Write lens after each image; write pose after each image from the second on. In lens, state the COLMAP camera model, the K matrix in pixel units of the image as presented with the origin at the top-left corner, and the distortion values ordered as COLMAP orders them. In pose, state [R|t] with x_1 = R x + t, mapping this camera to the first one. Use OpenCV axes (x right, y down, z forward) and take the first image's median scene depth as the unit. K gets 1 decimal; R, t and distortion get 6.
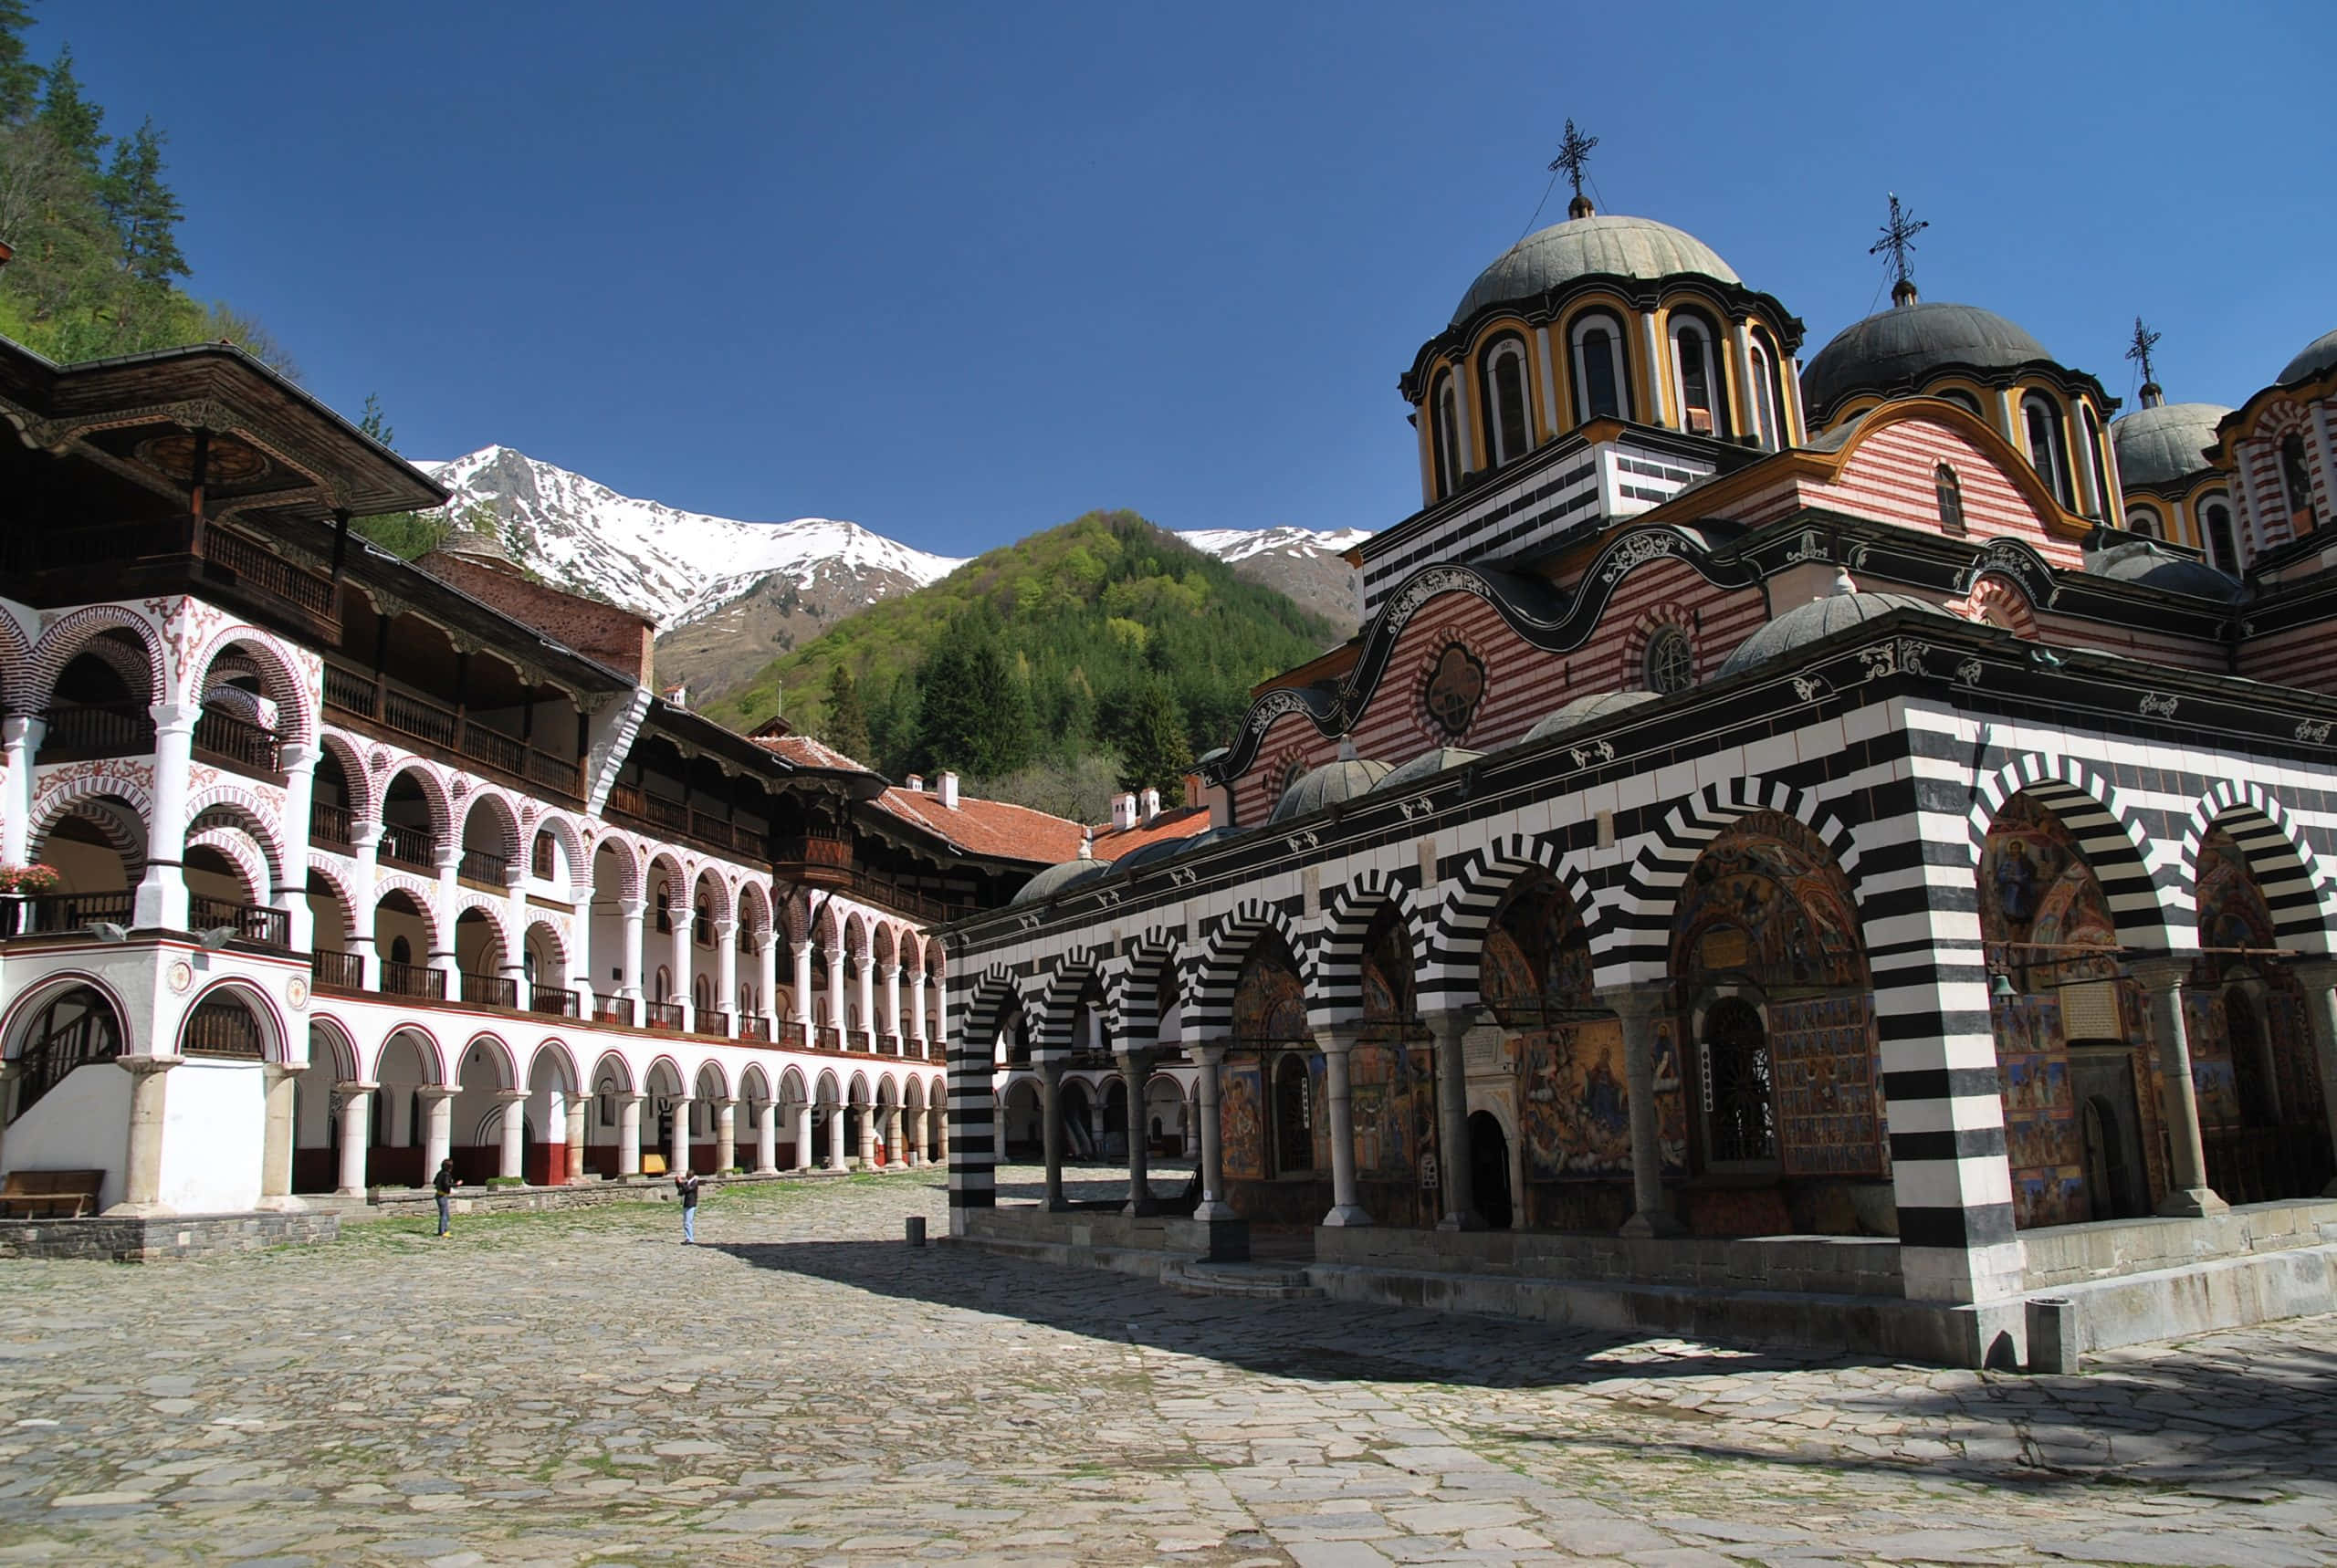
lens RADIAL K [[1750.0, 0, 1130.1], [0, 1750.0, 784.6], [0, 0, 1]] dist [-0.172055, 0.138189]
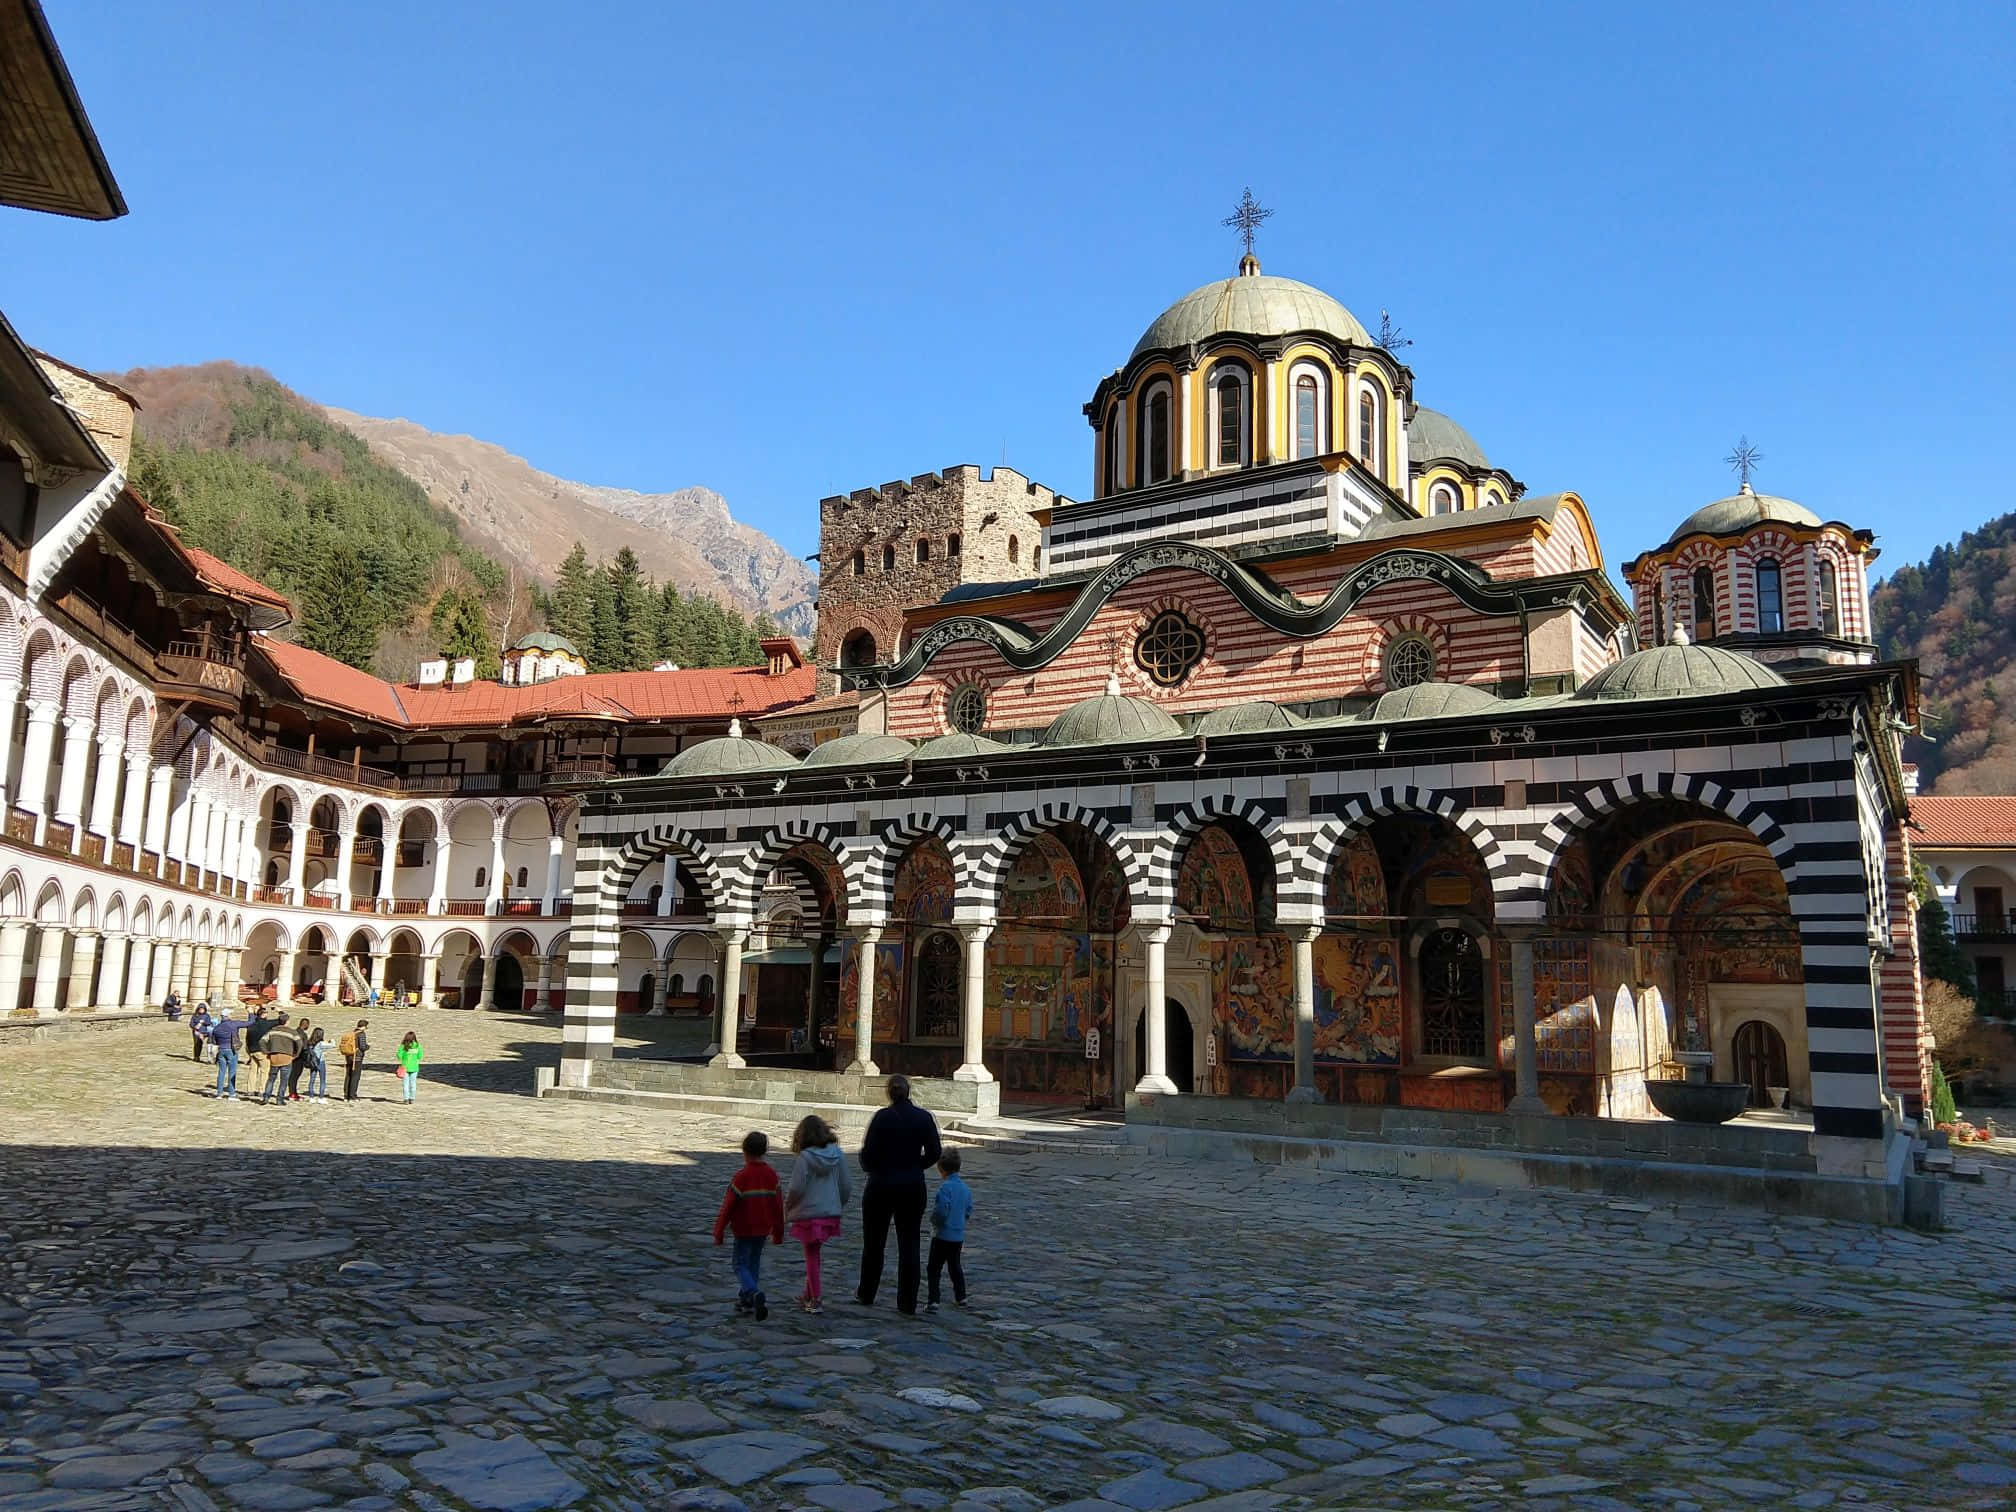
lens RADIAL K [[1467.9, 0, 1008.0], [0, 1467.9, 756.0], [0, 0, 1]] dist [0.087609, -0.122571]
pose [[0.866748, 0.130390, 0.481401, -0.429502], [-0.148445, 0.988921, -0.000584, 0.039899], [-0.476143, -0.070955, 0.876500, 0.164296]]
